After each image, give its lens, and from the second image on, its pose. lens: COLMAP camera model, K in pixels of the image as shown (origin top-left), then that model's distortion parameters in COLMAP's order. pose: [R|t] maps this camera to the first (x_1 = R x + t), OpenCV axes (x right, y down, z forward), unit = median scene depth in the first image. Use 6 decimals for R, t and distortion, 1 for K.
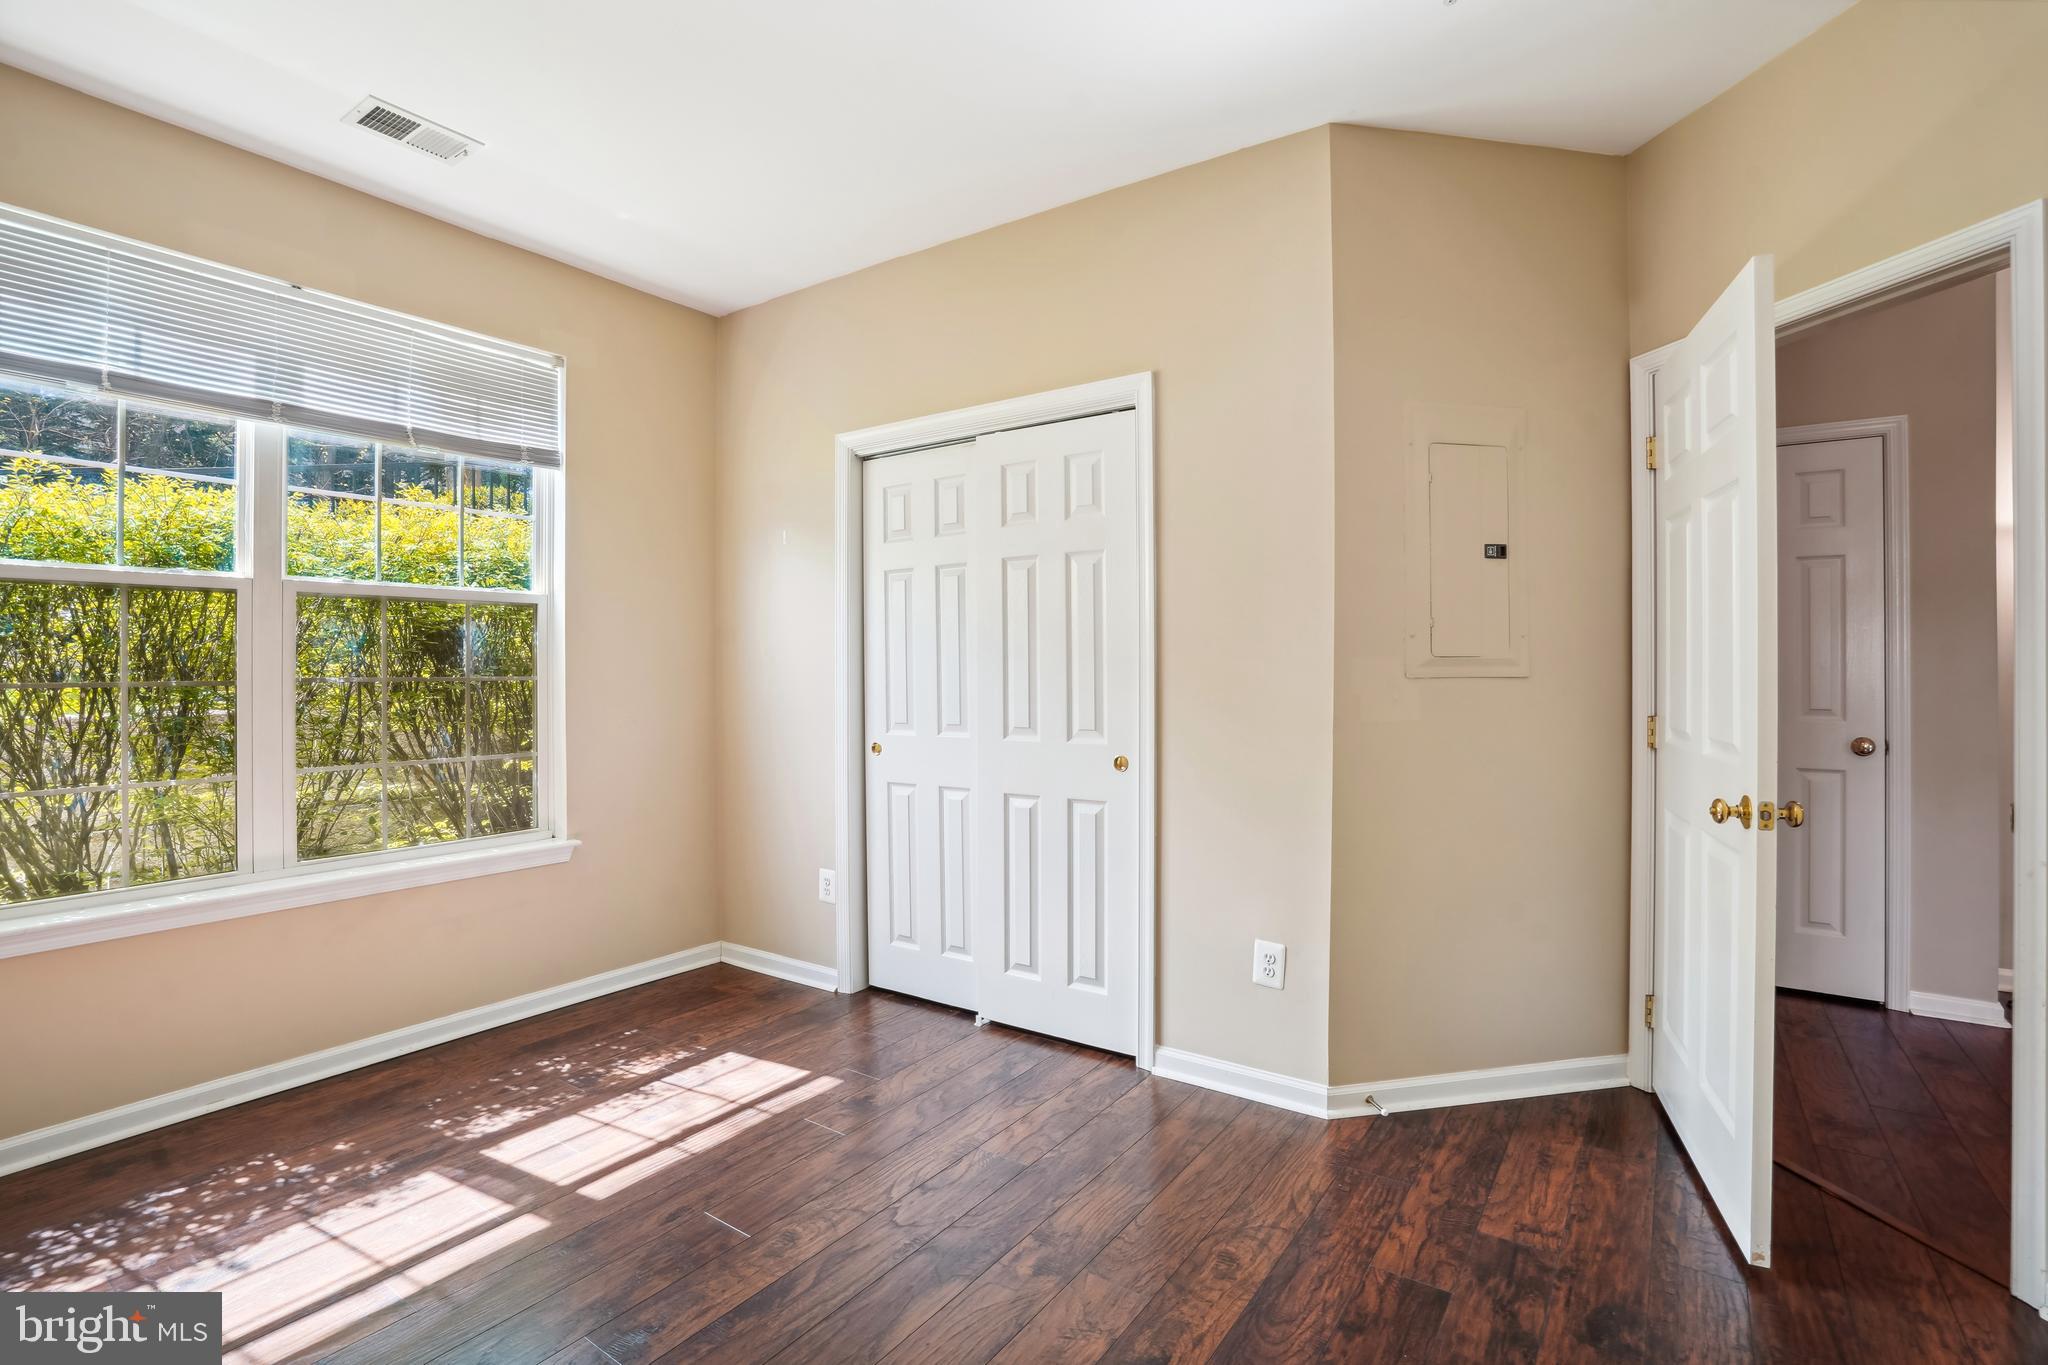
lens RADIAL K [[949.3, 0, 1012.4], [0, 949.3, 674.2], [0, 0, 1]] dist [-0.050513, 0.017062]
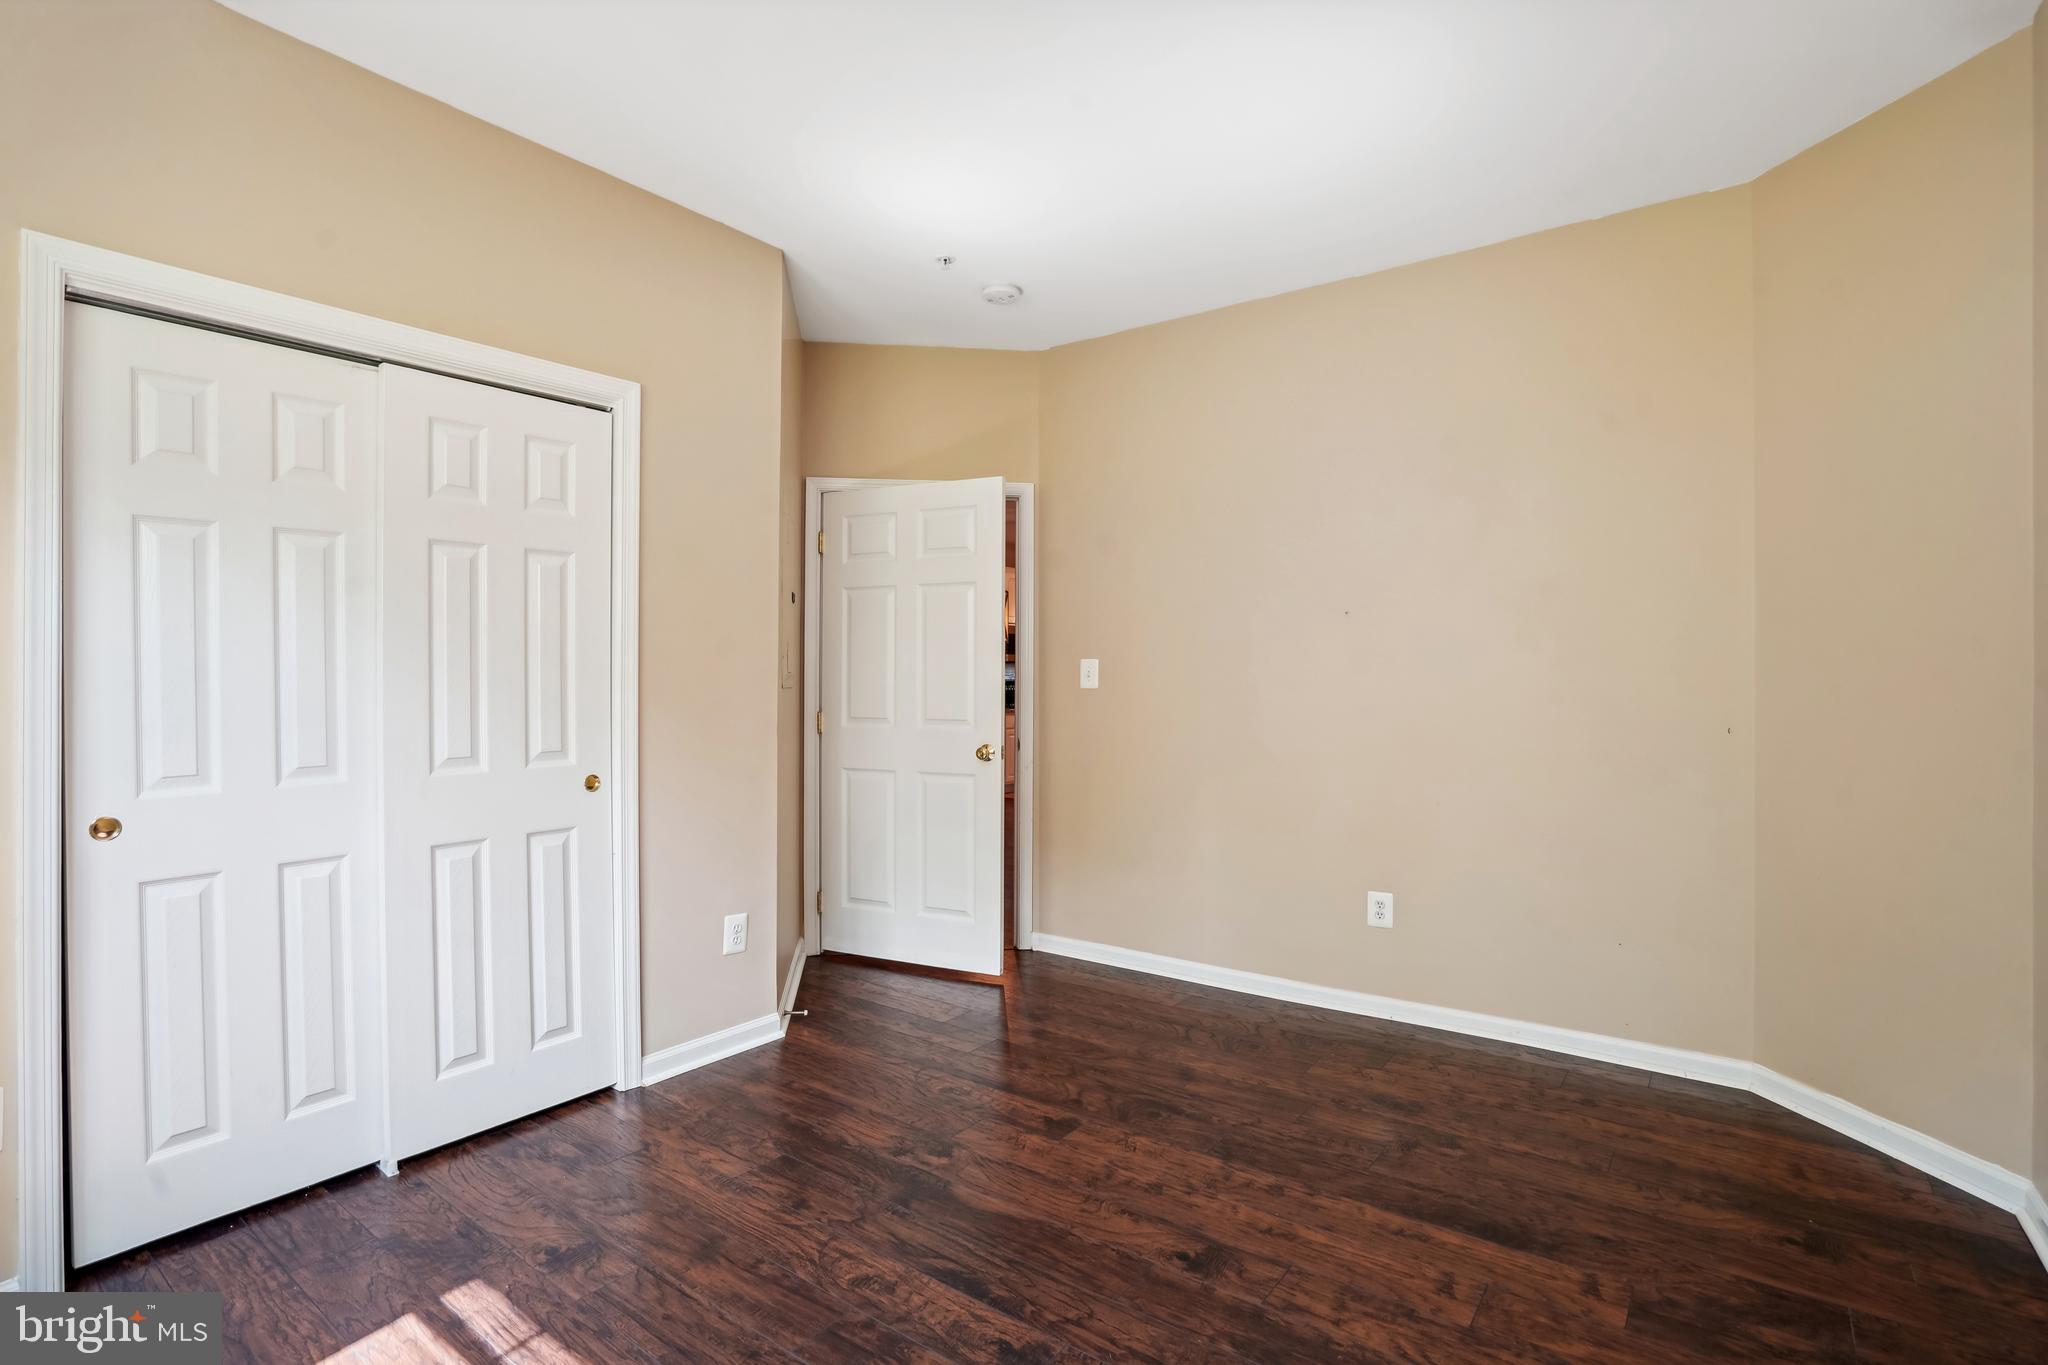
lens RADIAL K [[949.3, 0, 1012.4], [0, 949.3, 674.2], [0, 0, 1]] dist [-0.050513, 0.017062]
pose [[0.046801, 0.009255, 0.998861, -0.898513], [0.006482, 0.999933, -0.009569, -0.002408], [-0.998883, 0.006922, 0.046738, 0.606162]]
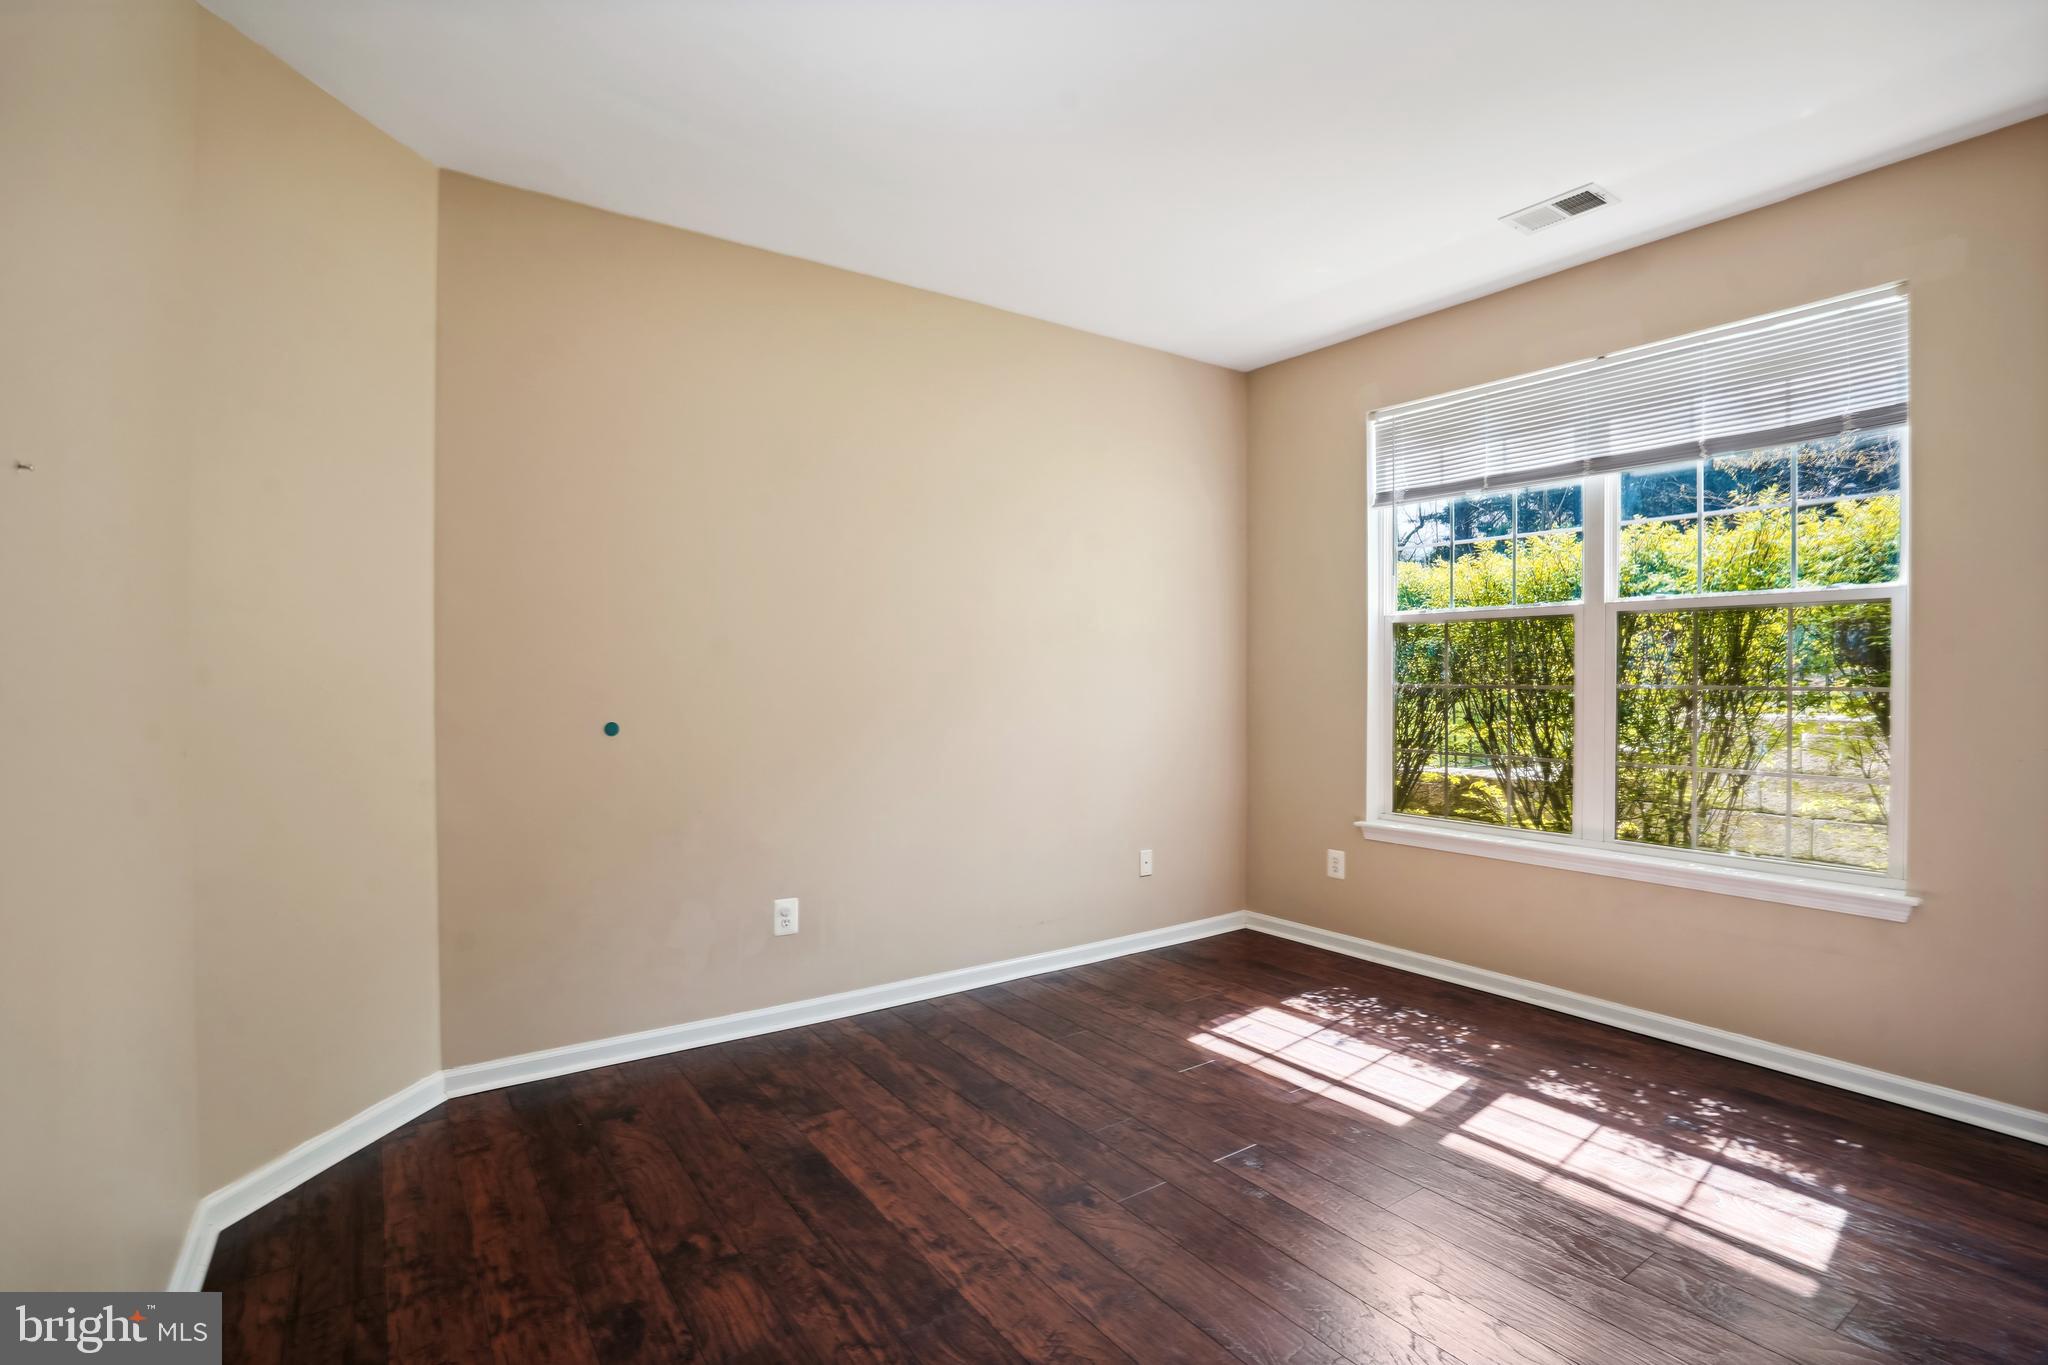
lens RADIAL K [[1001.7, 0, 1052.7], [0, 1001.7, 678.6], [0, 0, 1]] dist [-0.000881, -0.000114]
pose [[-0.316494, 0.010299, -0.948539, 0.705543], [-0.002836, 0.999926, 0.011803, -0.016090], [0.948590, 0.006425, -0.316442, 0.754964]]
